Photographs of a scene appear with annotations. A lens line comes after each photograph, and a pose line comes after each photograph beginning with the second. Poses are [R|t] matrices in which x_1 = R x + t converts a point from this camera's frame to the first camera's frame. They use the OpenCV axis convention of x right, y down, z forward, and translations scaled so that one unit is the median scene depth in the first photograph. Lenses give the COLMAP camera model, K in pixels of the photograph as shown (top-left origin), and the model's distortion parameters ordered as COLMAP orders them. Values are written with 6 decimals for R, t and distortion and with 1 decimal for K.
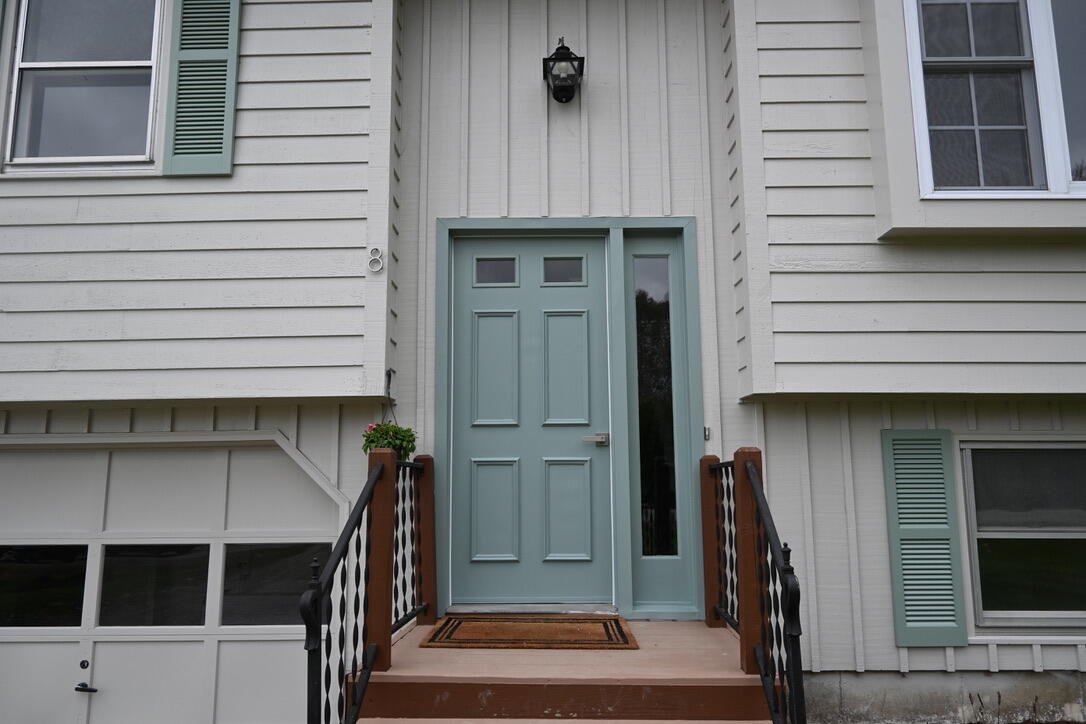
lens RADIAL K [[736.6, 0, 542.2], [0, 736.6, 355.3], [0, 0, 1]] dist [-0.008060, -0.005529]
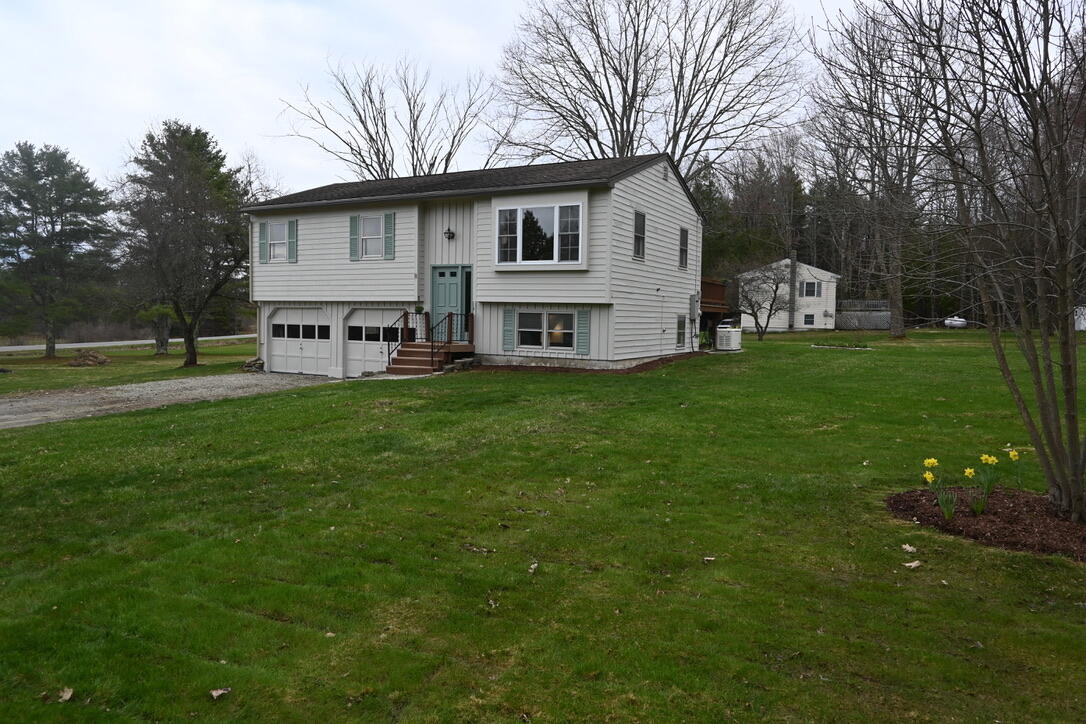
lens RADIAL K [[736.6, 0, 544.6], [0, 736.6, 362.8], [0, 0, 1]] dist [-0.008060, -0.005529]
pose [[0.885971, 0.056974, -0.460227, 3.021748], [0.036908, 0.980613, 0.192447, -0.486284], [0.462269, -0.187488, 0.866692, -3.249709]]
